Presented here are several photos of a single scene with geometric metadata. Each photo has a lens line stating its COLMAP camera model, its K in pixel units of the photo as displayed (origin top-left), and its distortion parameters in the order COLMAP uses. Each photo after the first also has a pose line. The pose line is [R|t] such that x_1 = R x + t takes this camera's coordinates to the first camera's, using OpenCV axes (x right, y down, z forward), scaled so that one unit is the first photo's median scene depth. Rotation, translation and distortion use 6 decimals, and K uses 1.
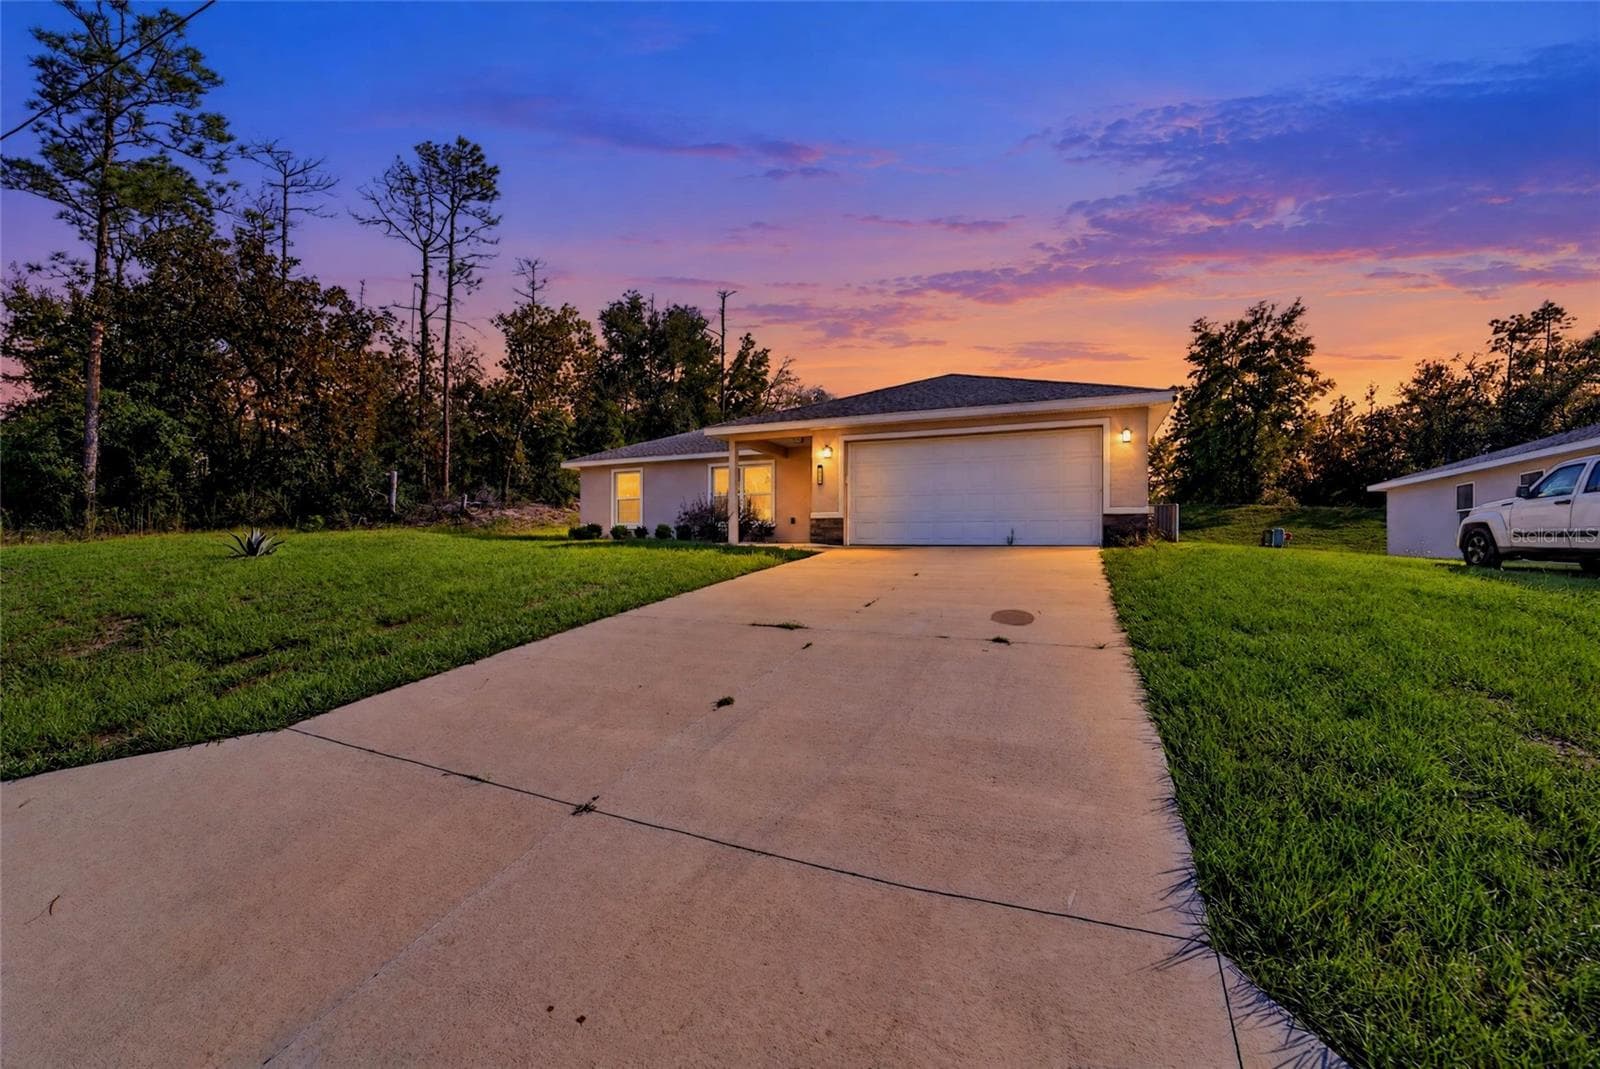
lens RADIAL K [[633.1, 0, 800.0], [0, 633.1, 534.5], [0, 0, 1]] dist [-0.060464, 0.019433]
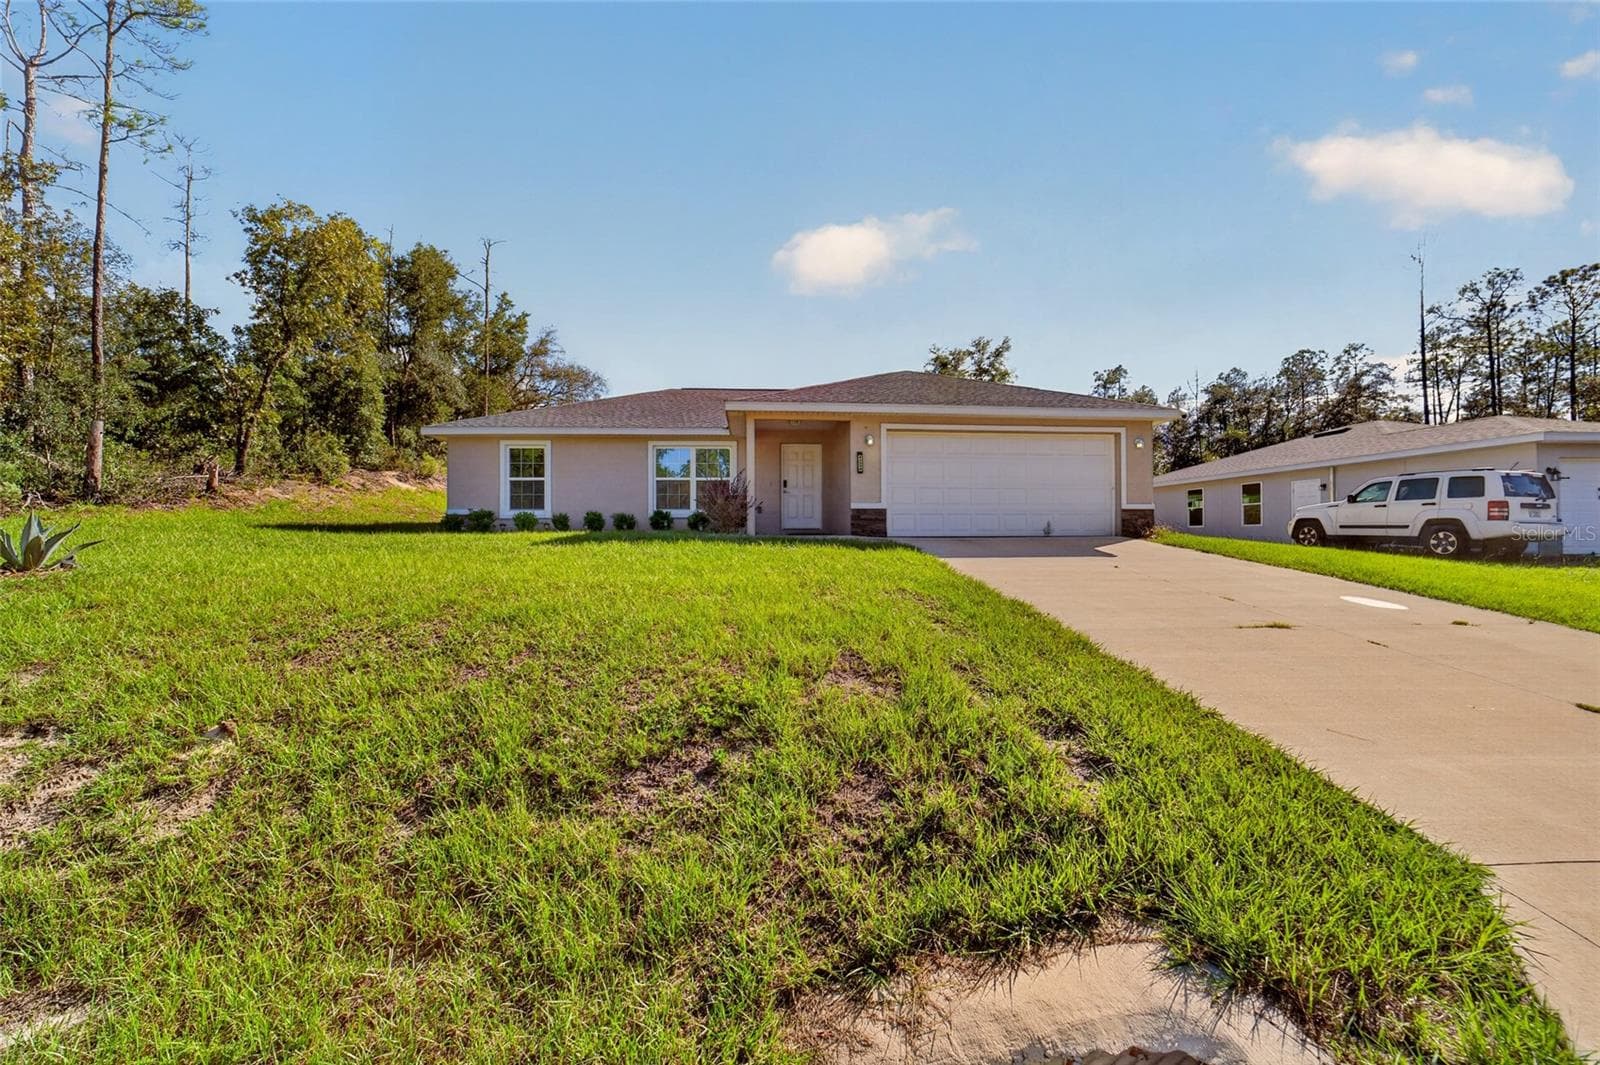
lens RADIAL K [[617.8, 0, 797.8], [0, 617.8, 523.8], [0, 0, 1]] dist [-0.046386, 0.010039]
pose [[0.878174, -0.000613, 0.478340, -0.360676], [-0.001371, 0.999992, 0.003798, -0.005299], [-0.478338, -0.003991, 0.878166, 0.175641]]
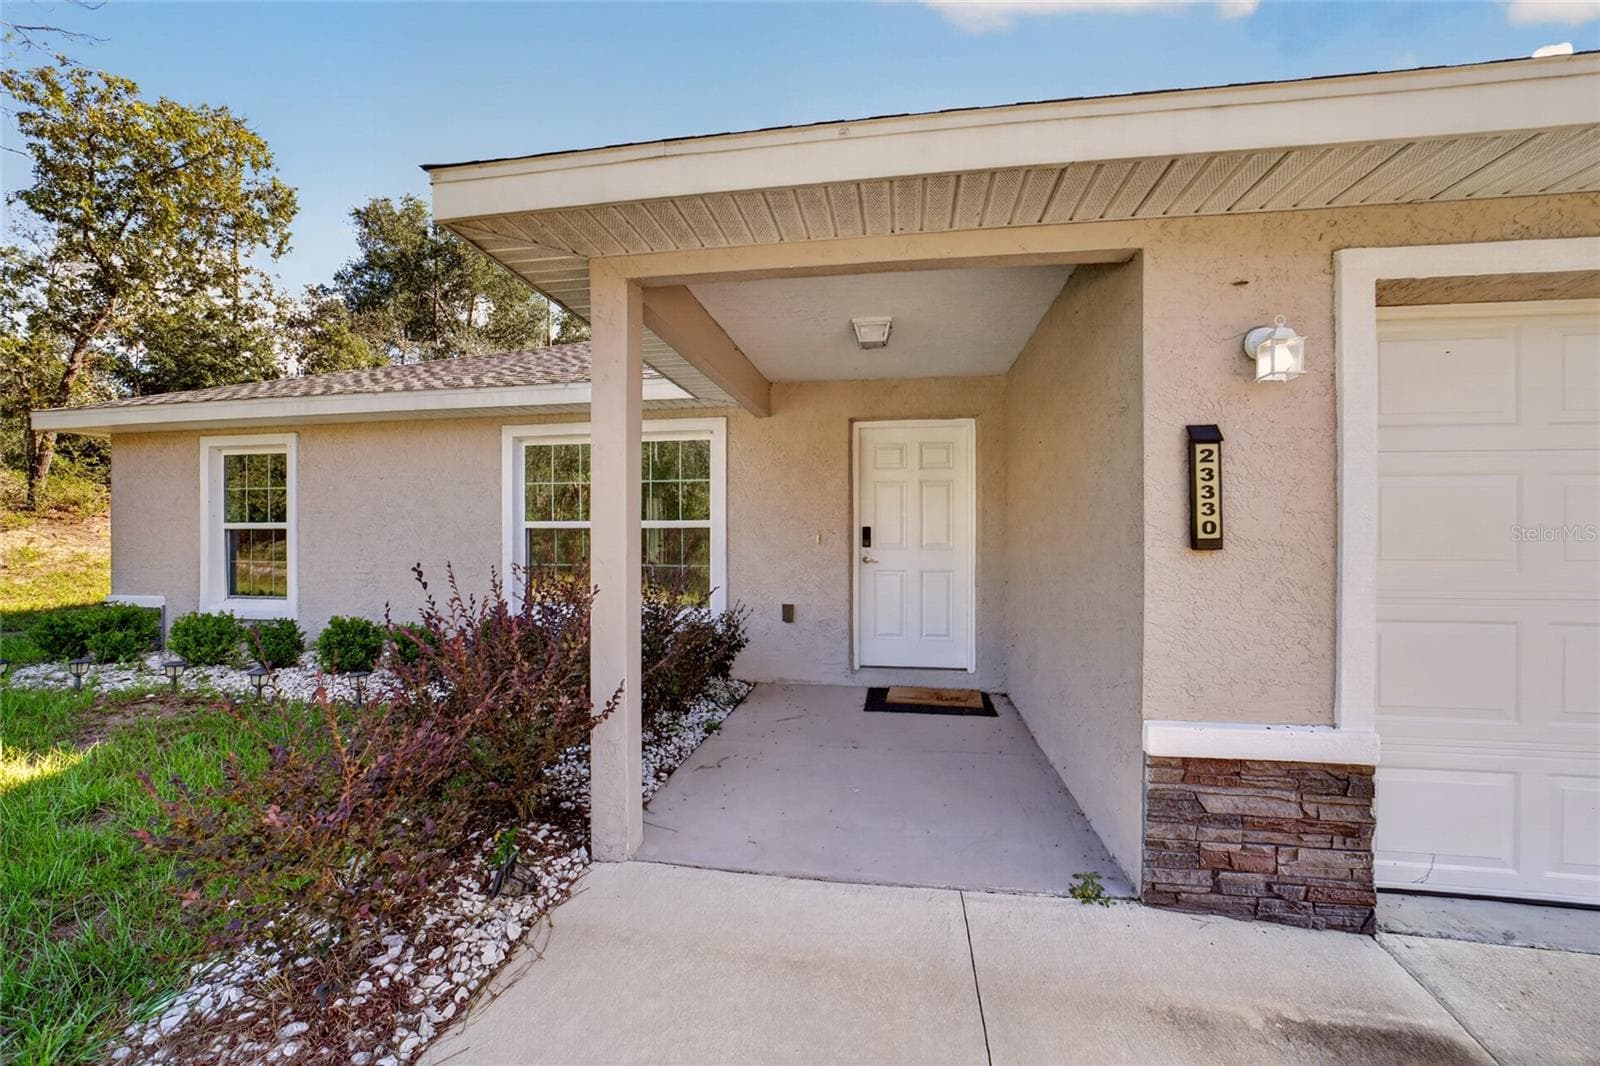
lens RADIAL K [[633.1, 0, 800.0], [0, 633.1, 533.0], [0, 0, 1]] dist [-0.060464, 0.019433]
pose [[0.965998, -0.001448, 0.258546, -0.079406], [-0.002561, 0.999882, 0.015169, -0.062995], [-0.258537, -0.015316, 0.965880, 0.645975]]
